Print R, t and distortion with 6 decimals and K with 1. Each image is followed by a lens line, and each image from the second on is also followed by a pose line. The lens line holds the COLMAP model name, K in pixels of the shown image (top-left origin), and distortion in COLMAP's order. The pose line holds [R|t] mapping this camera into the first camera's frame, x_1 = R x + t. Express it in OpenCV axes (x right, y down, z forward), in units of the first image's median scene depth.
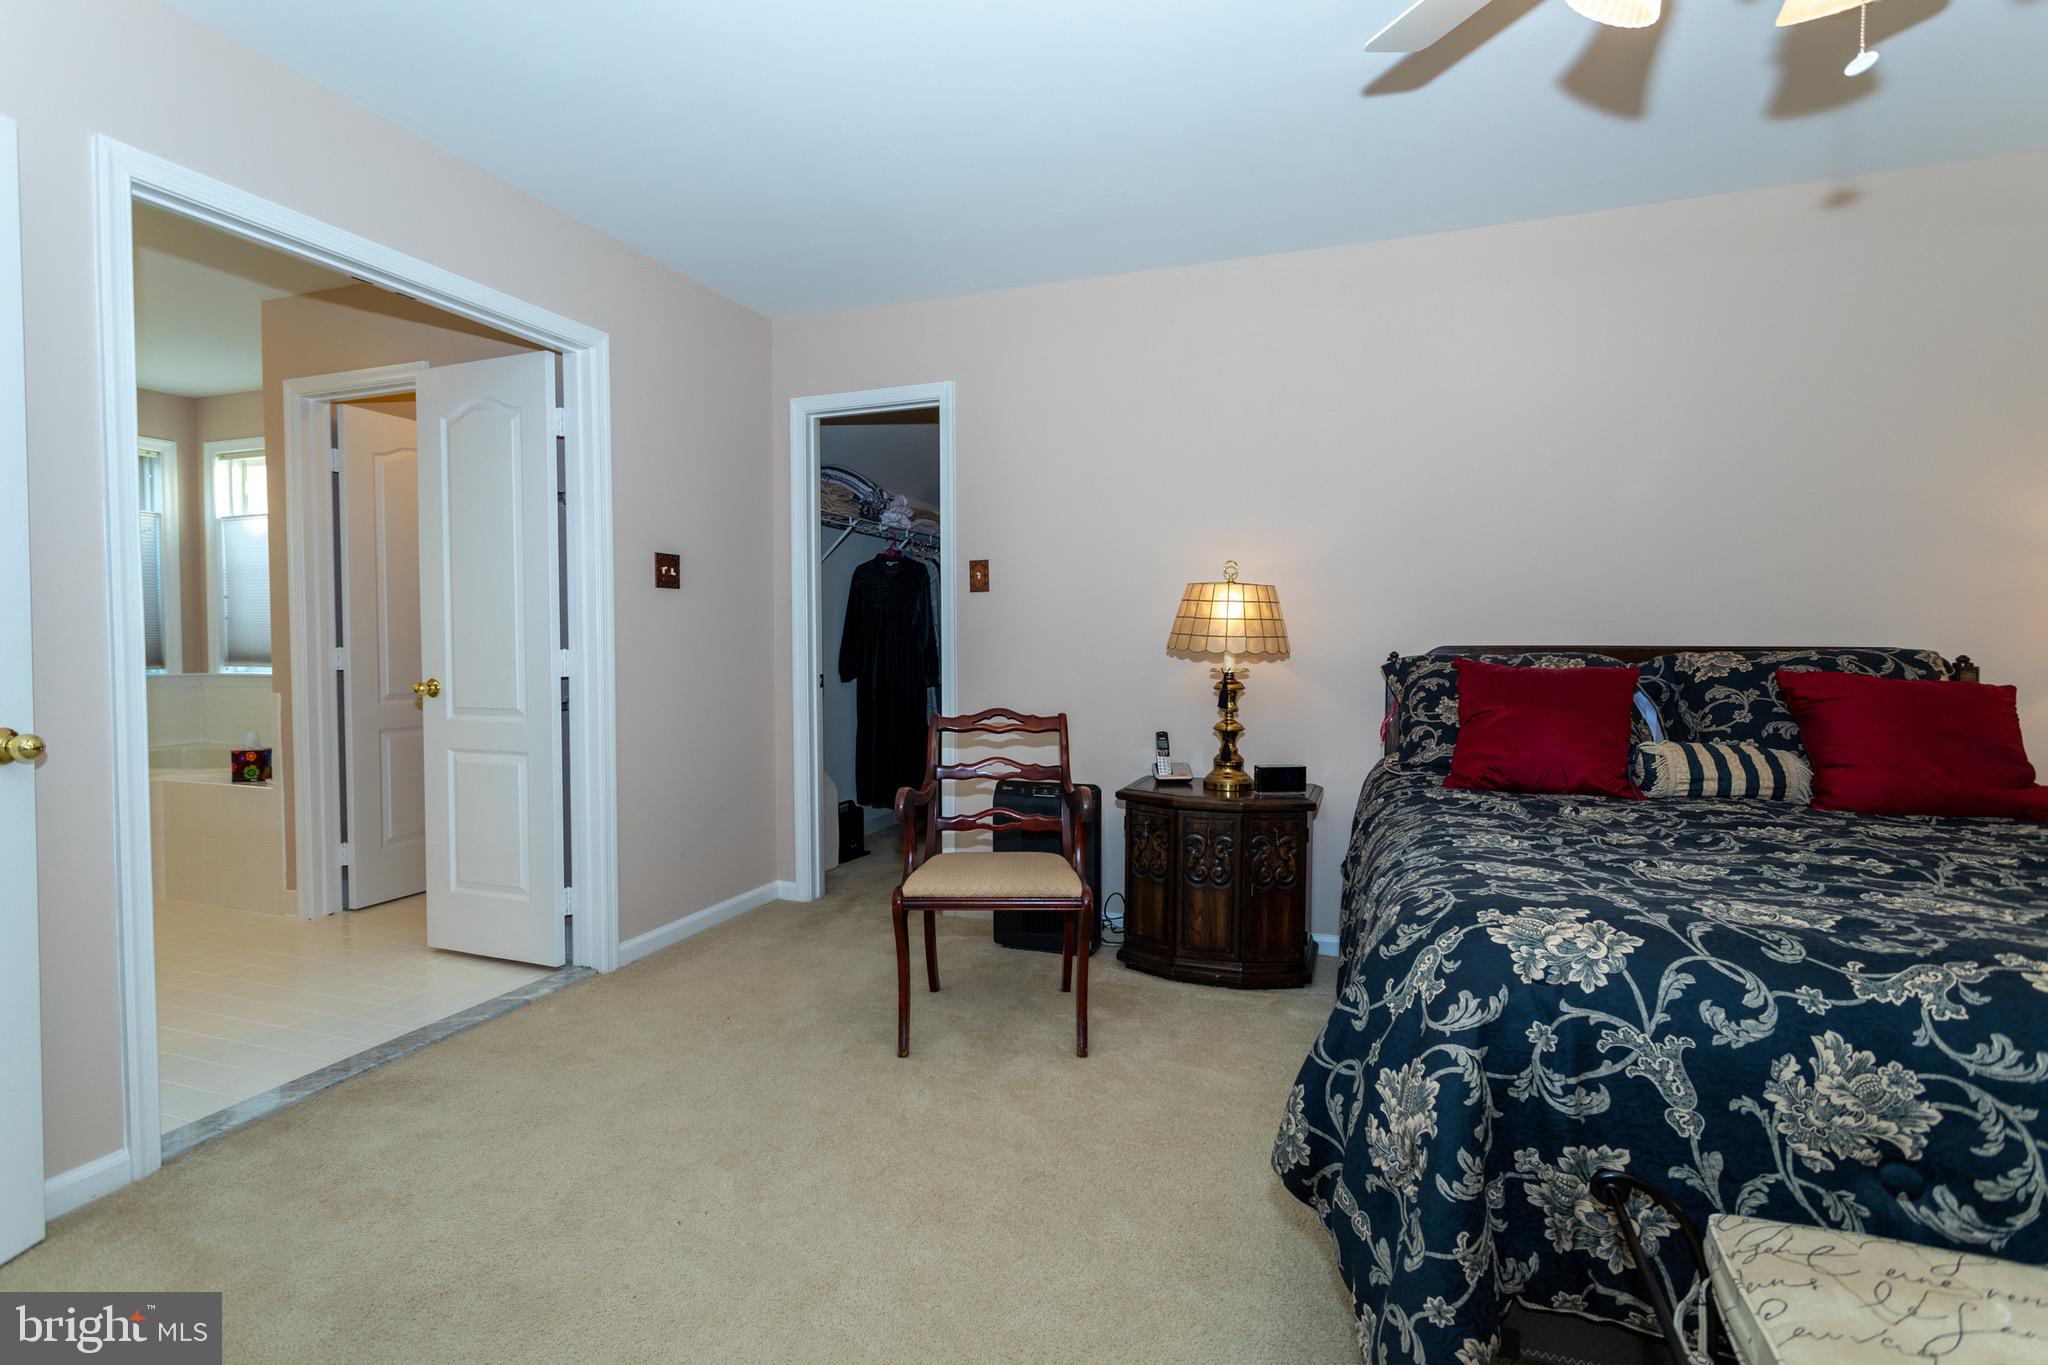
lens RADIAL K [[959.8, 0, 1021.5], [0, 959.8, 673.0], [0, 0, 1]] dist [0.000225, -0.000245]
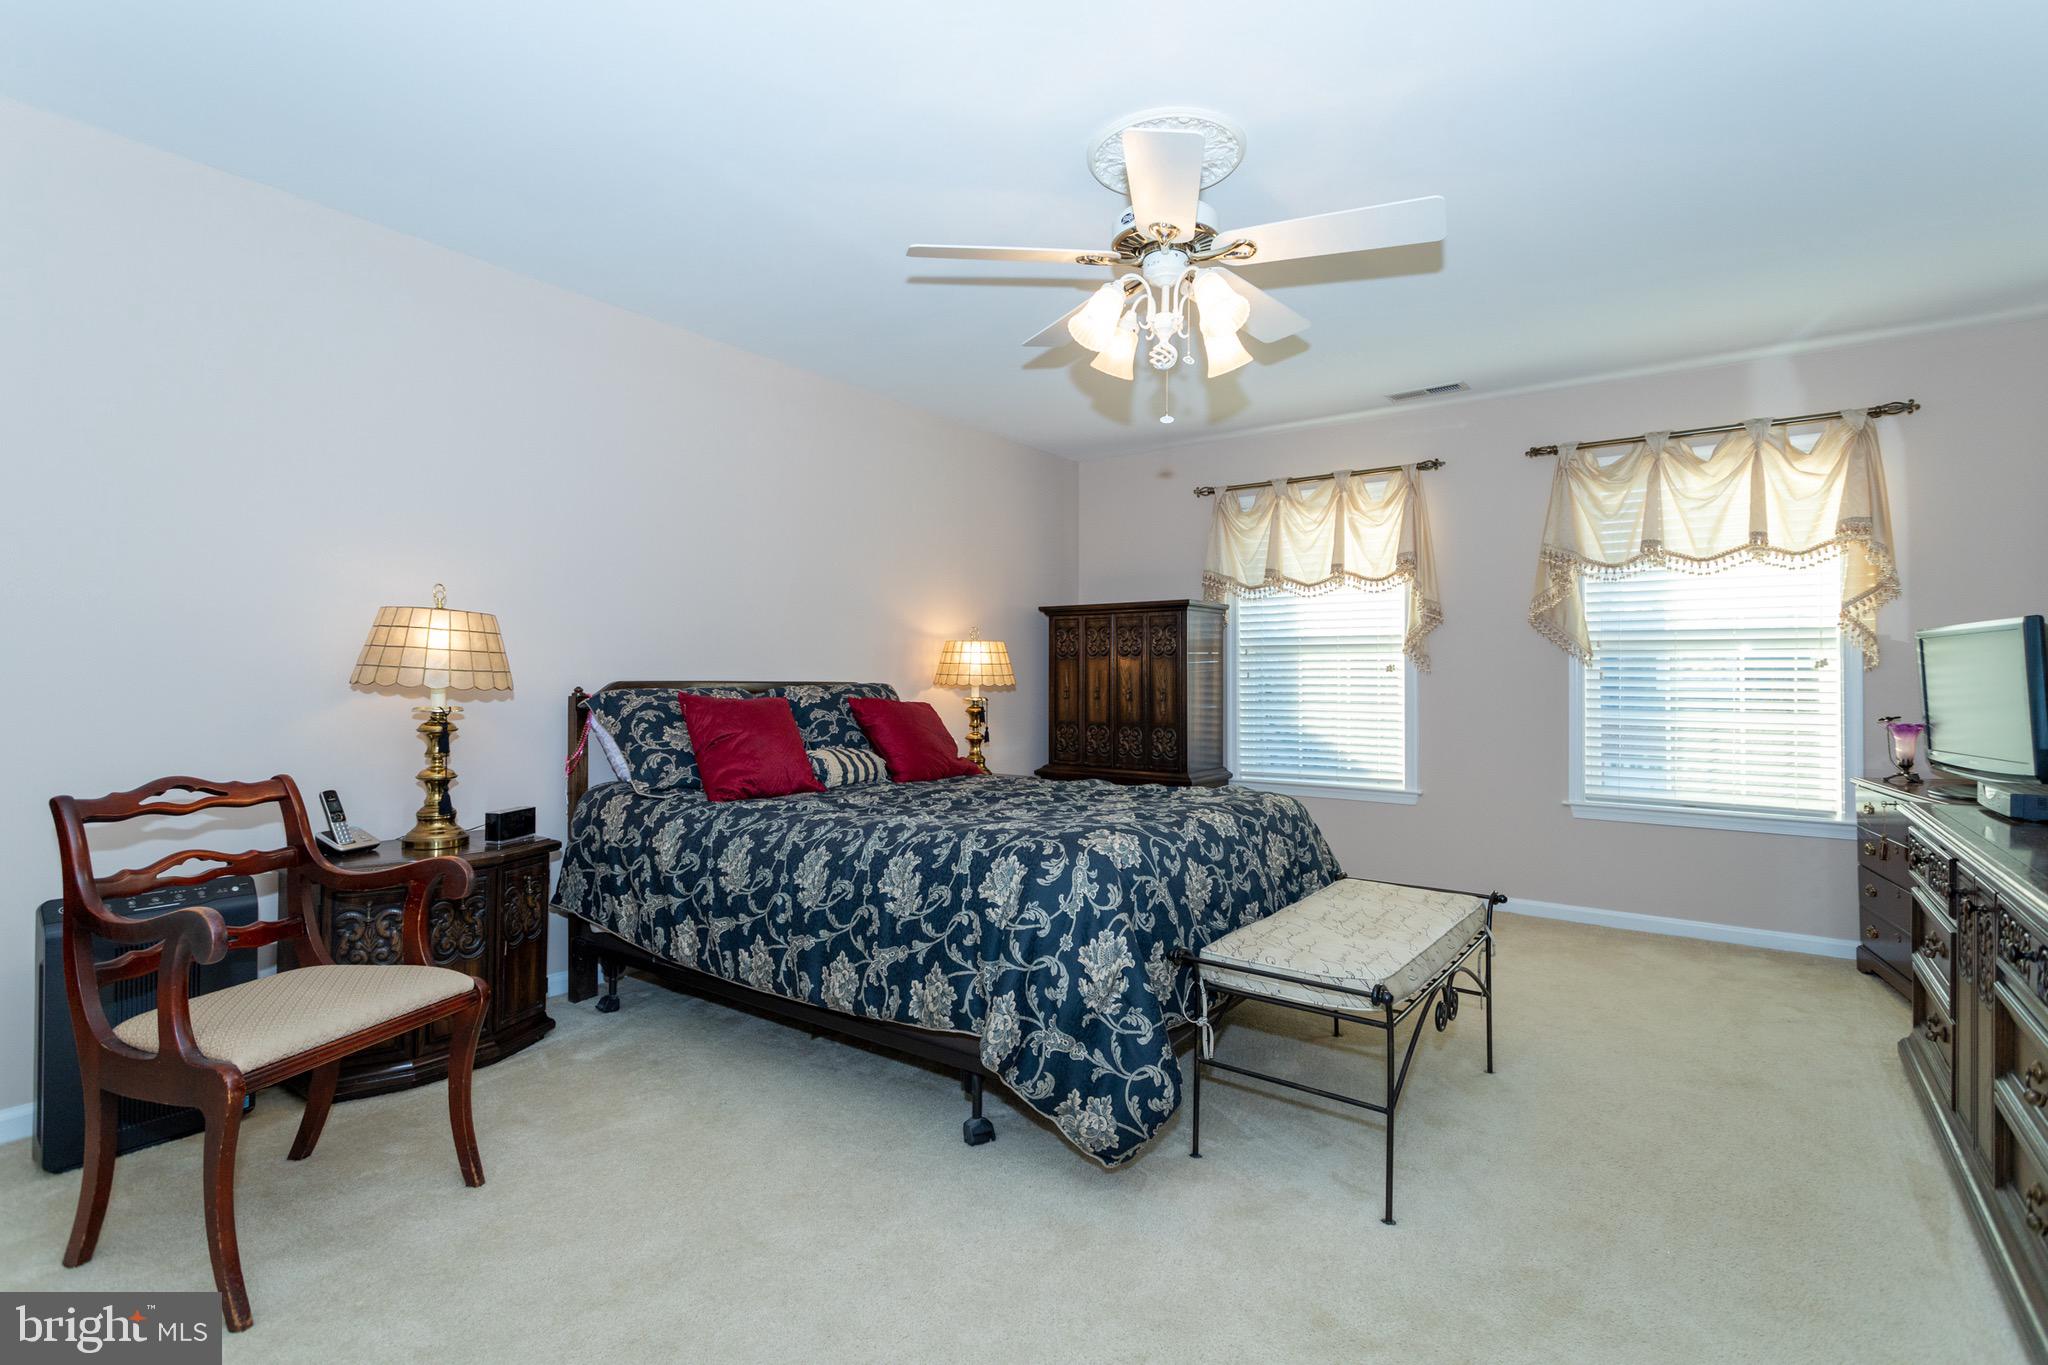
lens RADIAL K [[959.8, 0, 1021.5], [0, 959.8, 673.0], [0, 0, 1]] dist [0.000225, -0.000245]
pose [[0.279737, 0.008034, 0.960043, -0.555910], [0.024981, 0.999566, -0.015644, -0.010351], [-0.959751, 0.028359, 0.279415, 0.297381]]
